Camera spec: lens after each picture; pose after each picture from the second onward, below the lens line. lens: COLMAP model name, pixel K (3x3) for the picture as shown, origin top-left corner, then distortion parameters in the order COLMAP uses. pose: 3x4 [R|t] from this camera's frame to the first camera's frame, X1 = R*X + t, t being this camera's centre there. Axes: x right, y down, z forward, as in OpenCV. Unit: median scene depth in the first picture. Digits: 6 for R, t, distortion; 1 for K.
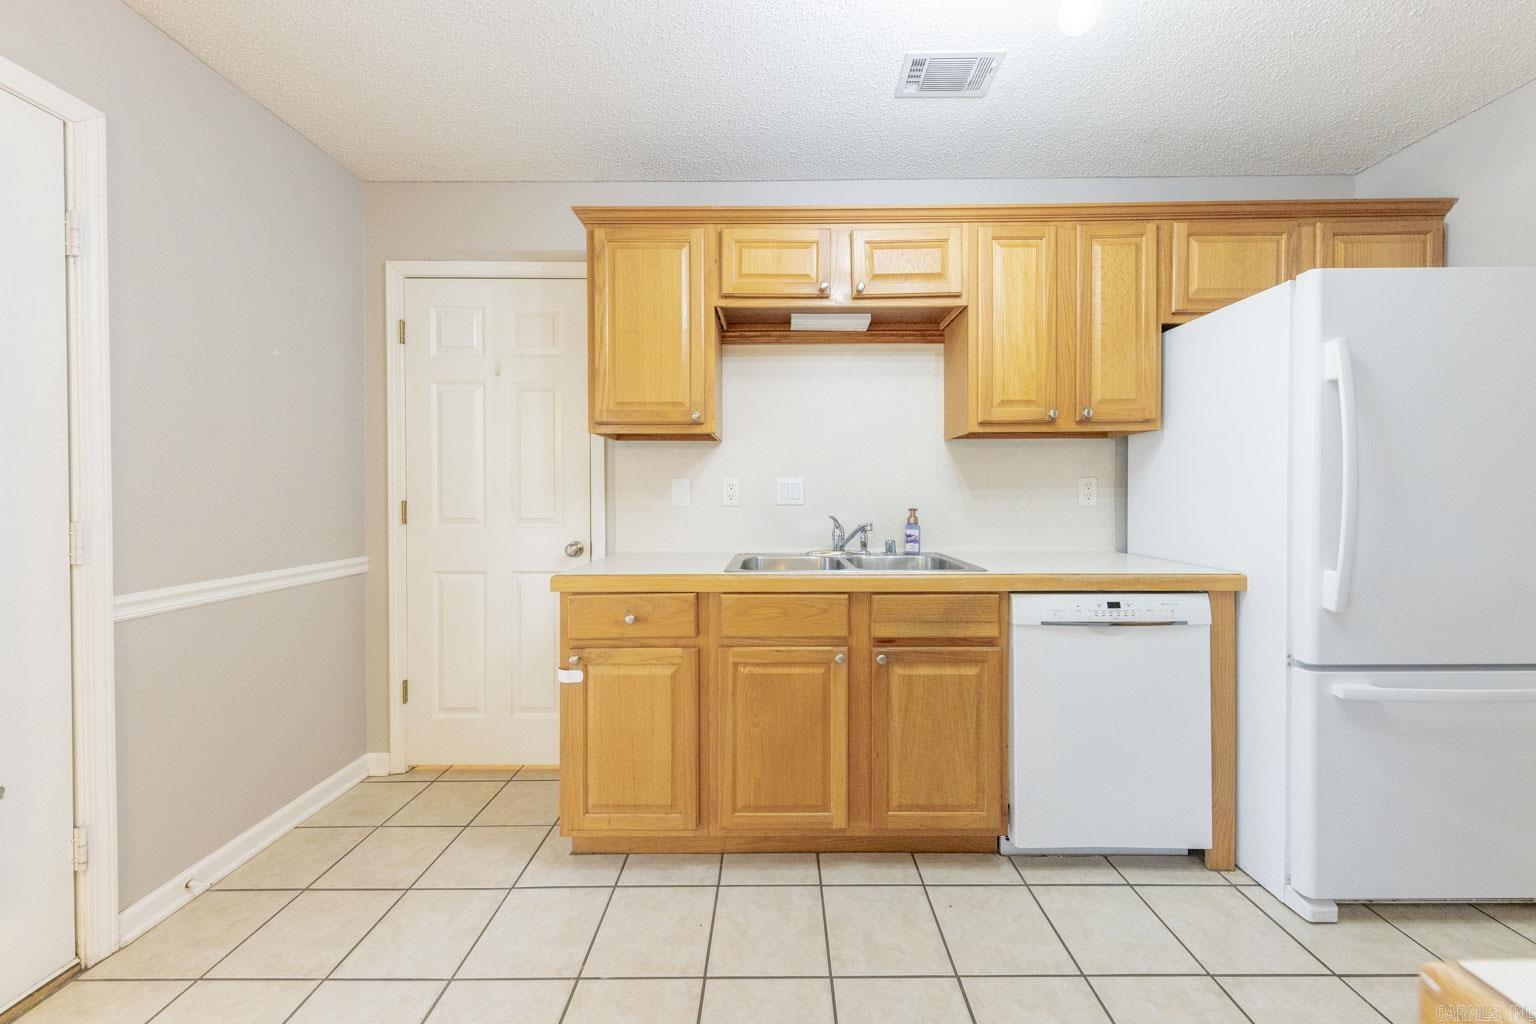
lens RADIAL K [[538.0, 0, 787.7], [0, 538.0, 500.3], [0, 0, 1]] dist [0.007427, -0.001936]
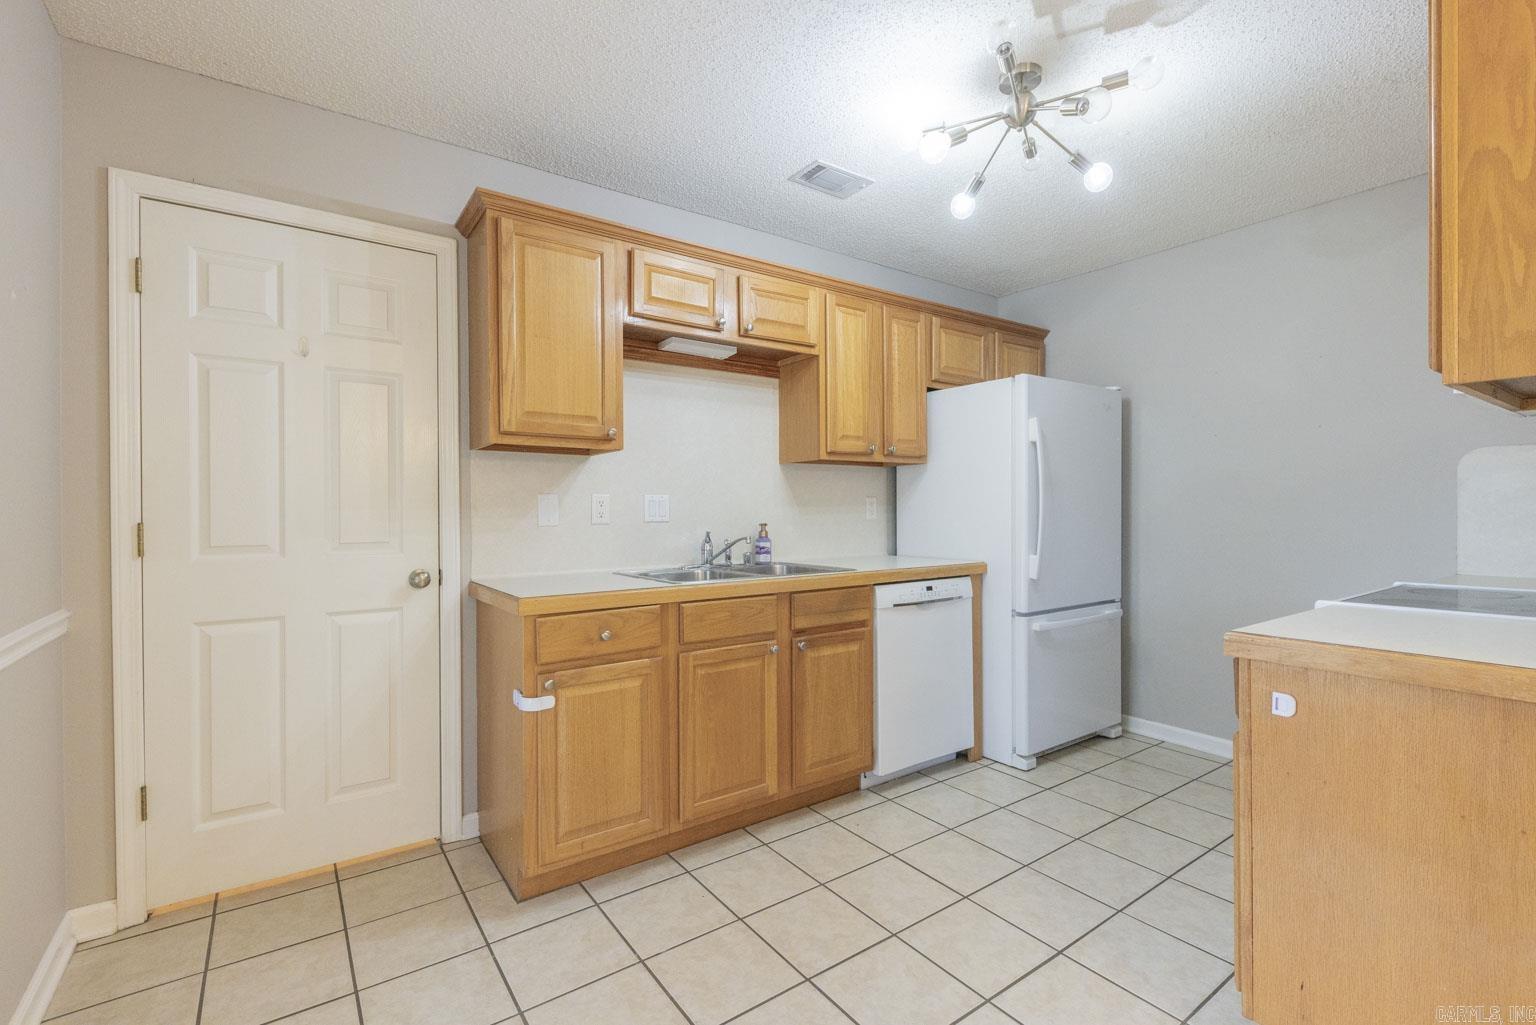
lens RADIAL K [[658.4, 0, 763.5], [0, 658.4, 513.9], [0, 0, 1]] dist [-0.001054, -0.001107]
pose [[0.823109, -0.005583, 0.567856, -0.628470], [0.011001, 0.999921, -0.006116, 0.004000], [-0.567777, 0.011281, 0.823105, -0.151633]]
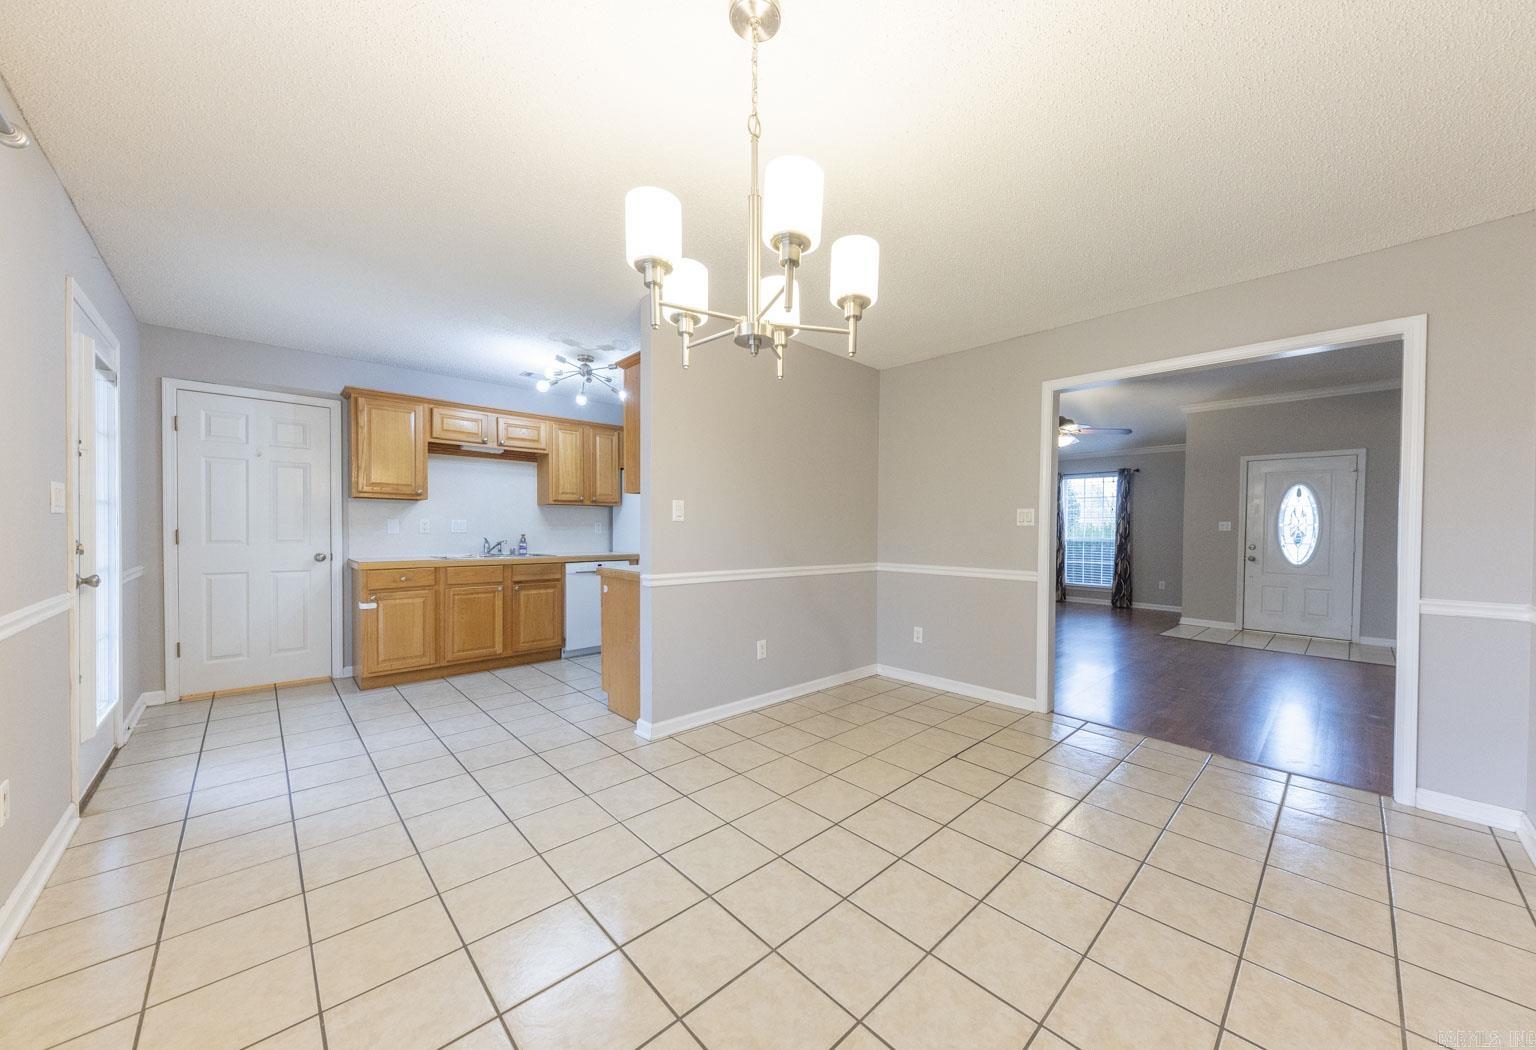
lens RADIAL K [[550.6, 0, 807.4], [0, 550.6, 537.0], [0, 0, 1]] dist [0.001278, -0.000566]
pose [[0.713112, -0.003137, 0.701043, -0.617699], [0.003898, 0.999992, 0.000509, 0.034071], [-0.701039, 0.002370, 0.713119, -1.707448]]
